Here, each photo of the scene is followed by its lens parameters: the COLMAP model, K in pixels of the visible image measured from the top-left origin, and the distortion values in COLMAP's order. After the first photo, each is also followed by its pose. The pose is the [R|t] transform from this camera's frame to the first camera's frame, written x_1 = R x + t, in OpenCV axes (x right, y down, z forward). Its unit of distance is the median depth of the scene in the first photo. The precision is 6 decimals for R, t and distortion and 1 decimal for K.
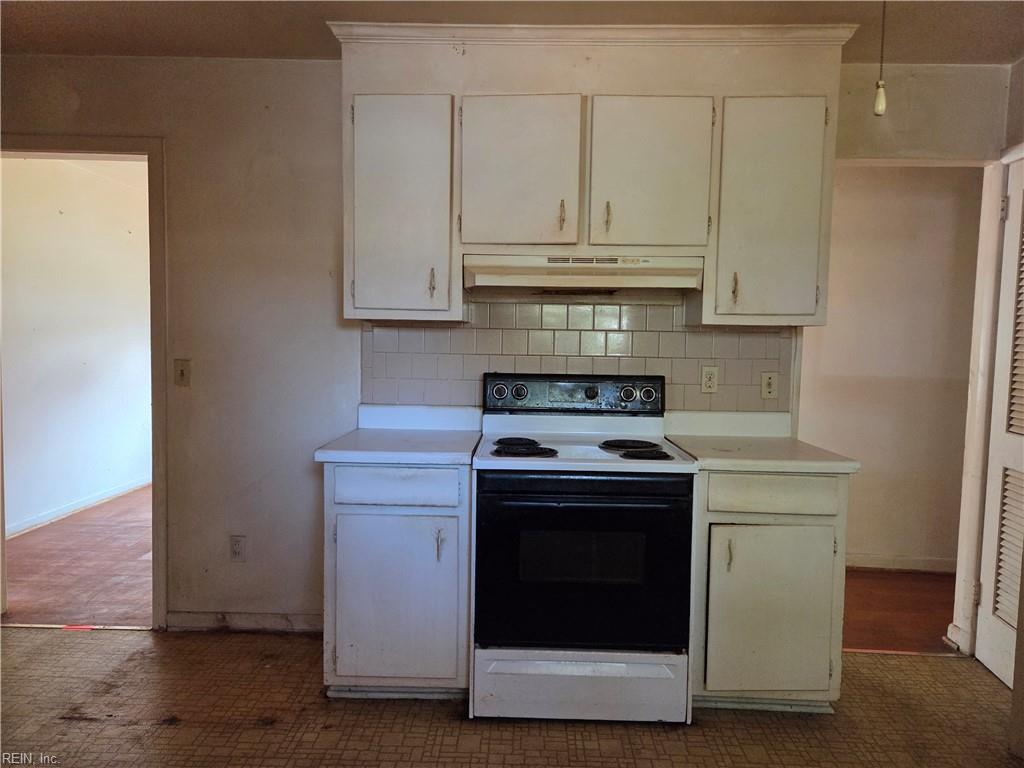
lens RADIAL K [[690.6, 0, 510.9], [0, 690.6, 378.3], [0, 0, 1]] dist [0.019427, -0.007028]
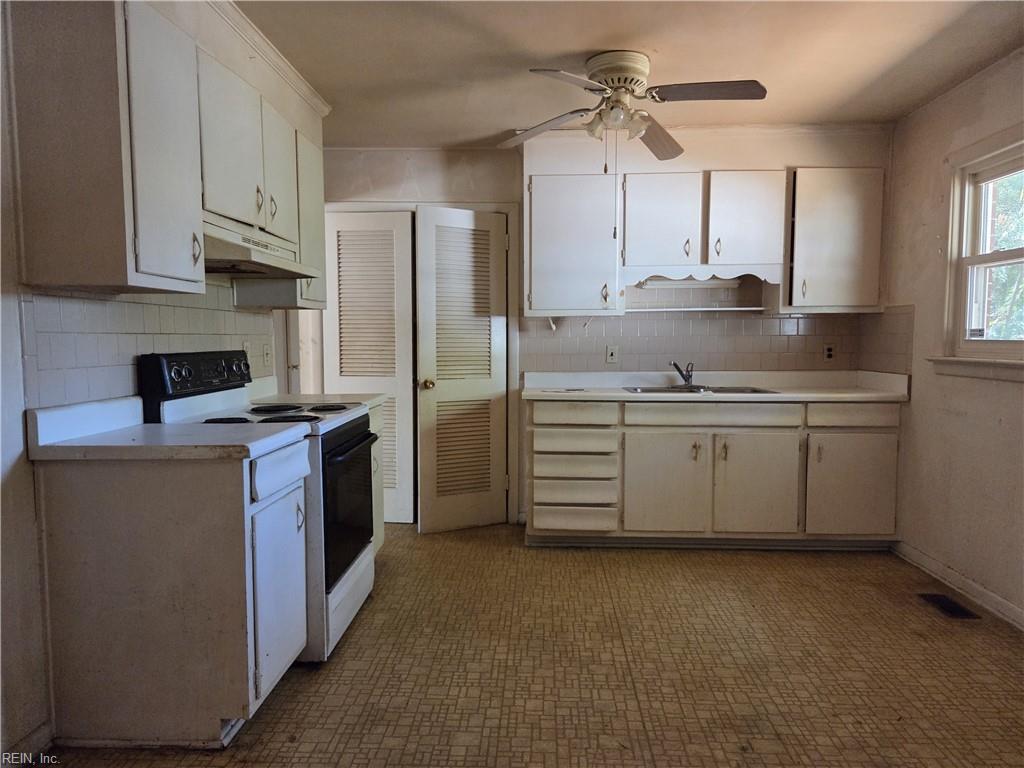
lens RADIAL K [[690.6, 0, 511.3], [0, 690.6, 386.6], [0, 0, 1]] dist [0.019427, -0.007028]
pose [[0.026970, -0.088824, 0.995682, -1.078918], [0.064872, 0.994100, 0.086926, -0.017344], [-0.997529, 0.062248, 0.032573, 0.629139]]
